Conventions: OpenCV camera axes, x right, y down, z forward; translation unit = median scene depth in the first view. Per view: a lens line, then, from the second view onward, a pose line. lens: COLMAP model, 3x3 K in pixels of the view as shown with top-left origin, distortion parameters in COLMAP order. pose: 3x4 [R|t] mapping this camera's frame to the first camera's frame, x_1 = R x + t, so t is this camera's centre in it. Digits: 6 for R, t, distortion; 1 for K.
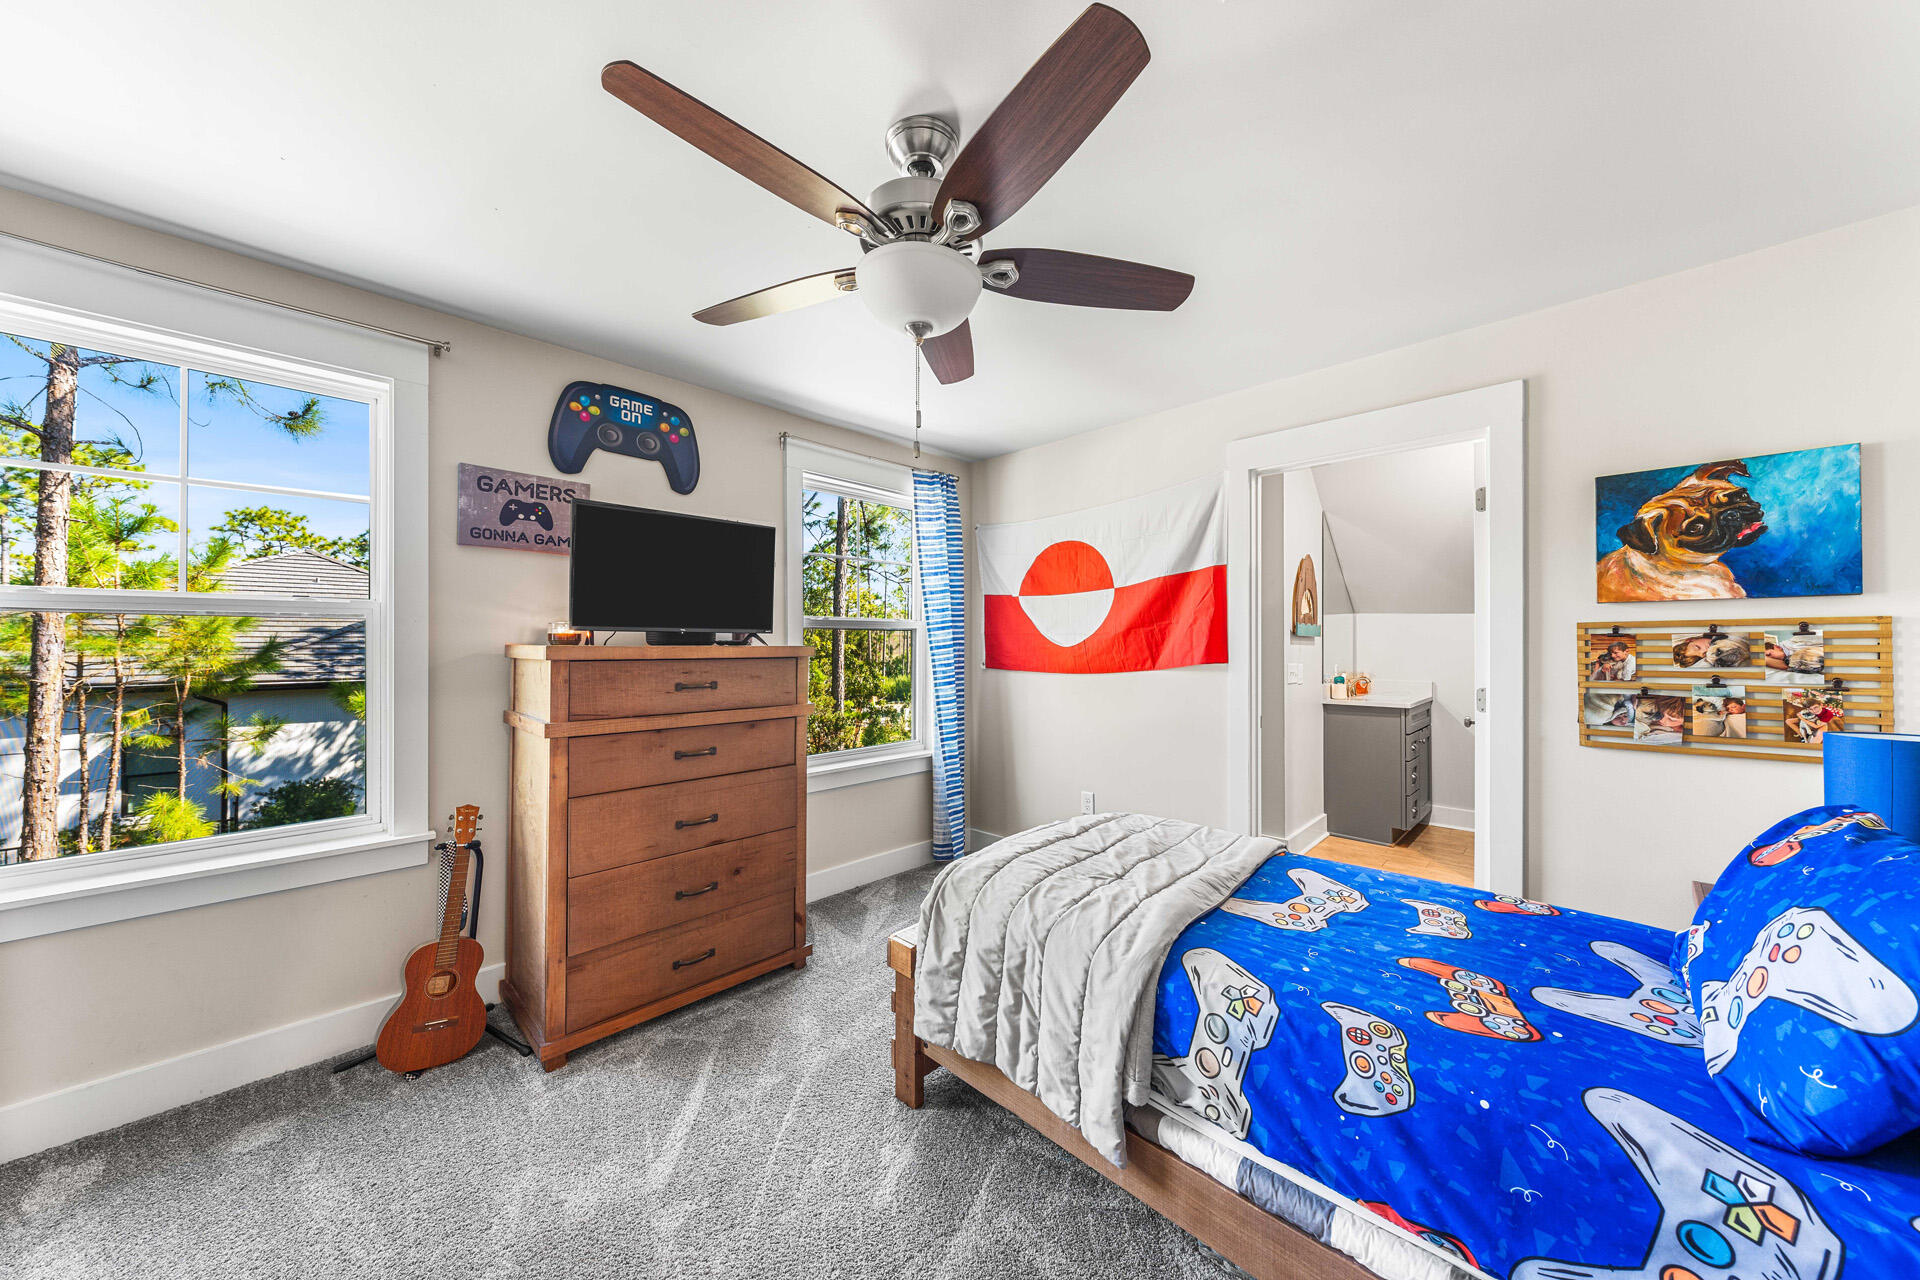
lens RADIAL K [[665.2, 0, 966.6], [0, 665.2, 636.4], [0, 0, 1]] dist [-0.005730, -0.000014]
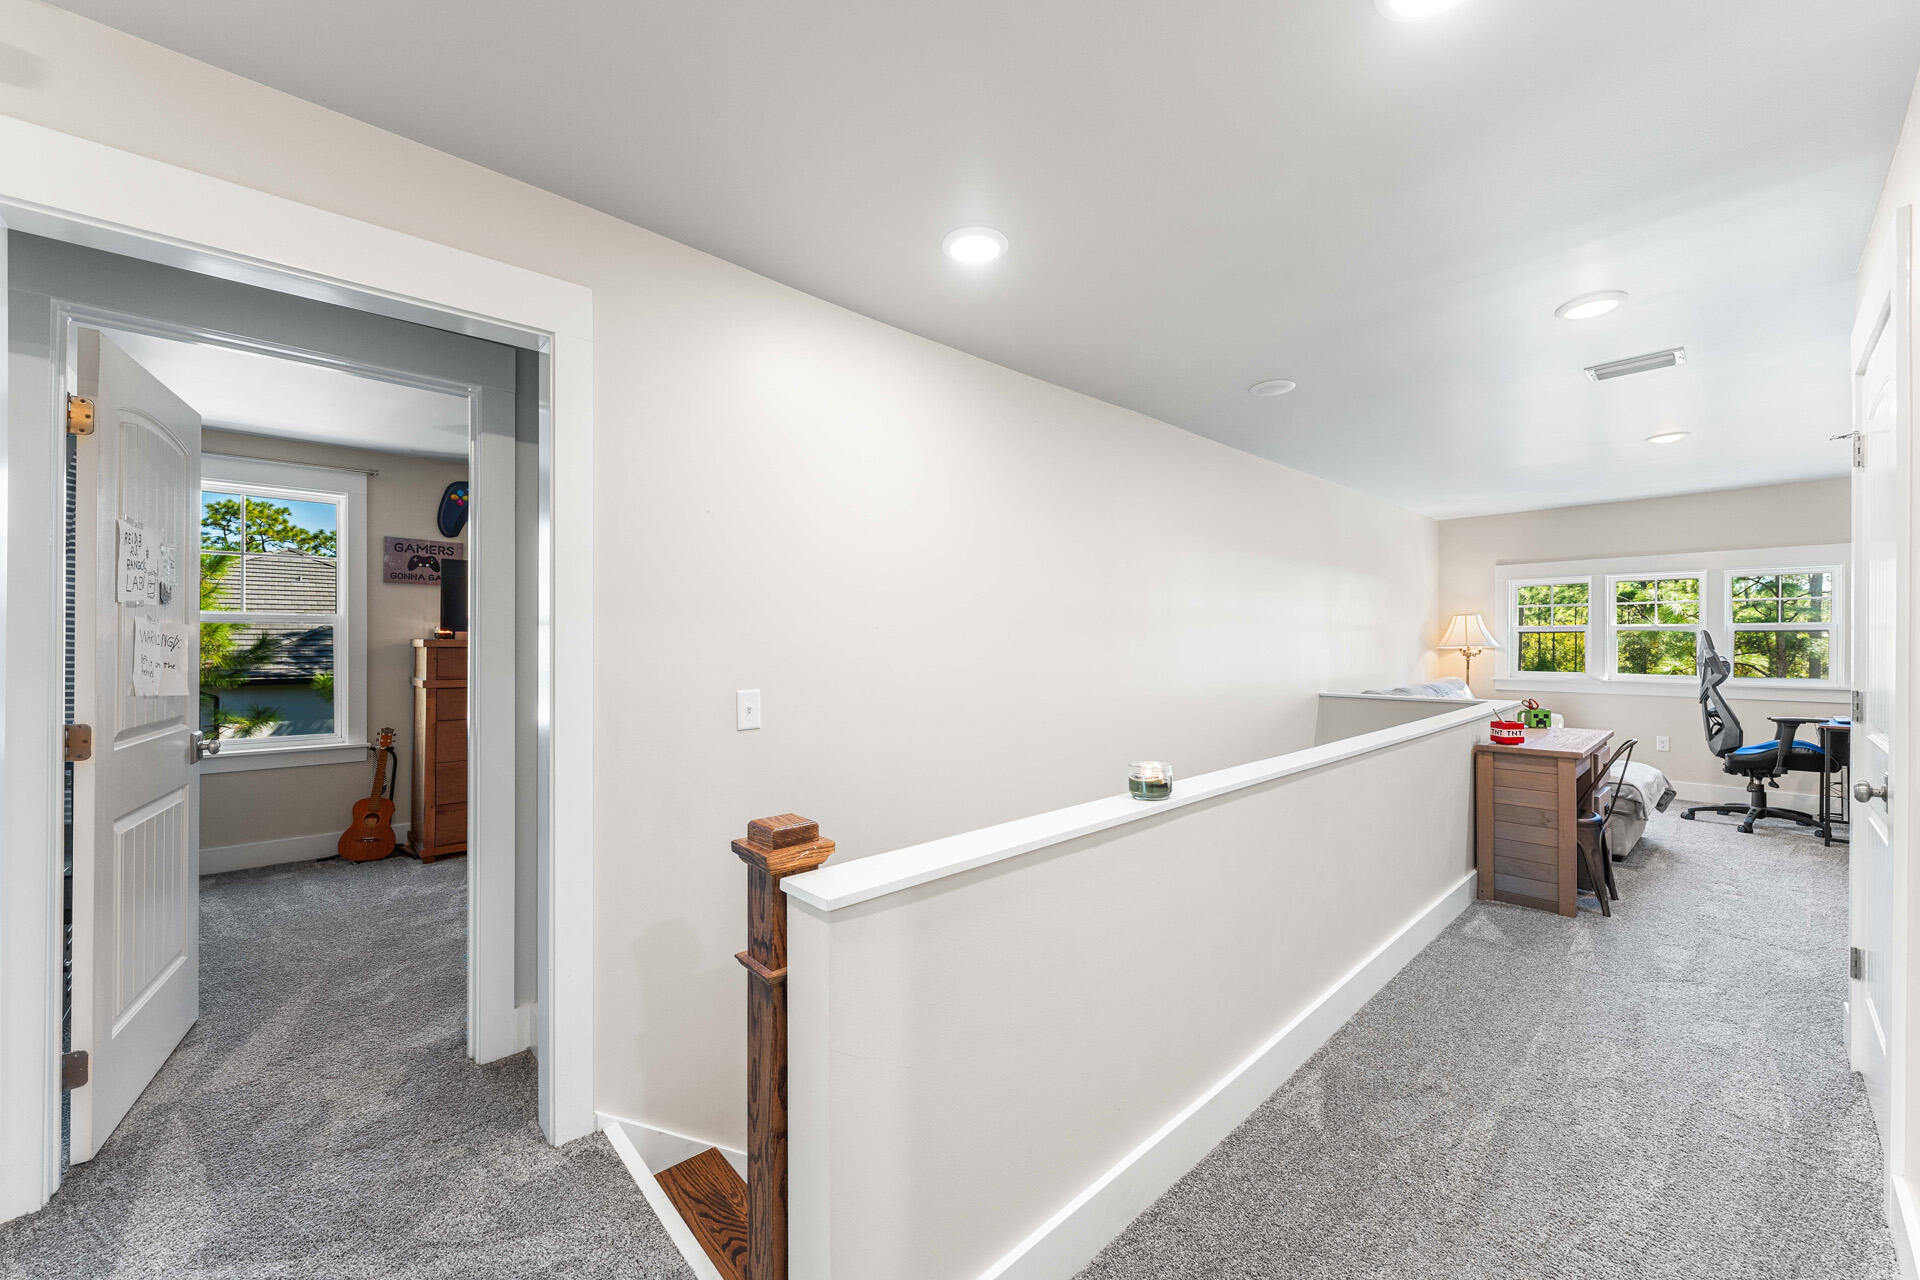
lens RADIAL K [[749.3, 0, 952.4], [0, 749.3, 634.9], [0, 0, 1]] dist [-0.002336, -0.000326]
pose [[0.998360, 0.000283, -0.057241, 0.874676], [-0.000143, 0.999997, 0.002450, -0.003710], [0.057242, -0.002438, 0.998357, -0.920163]]
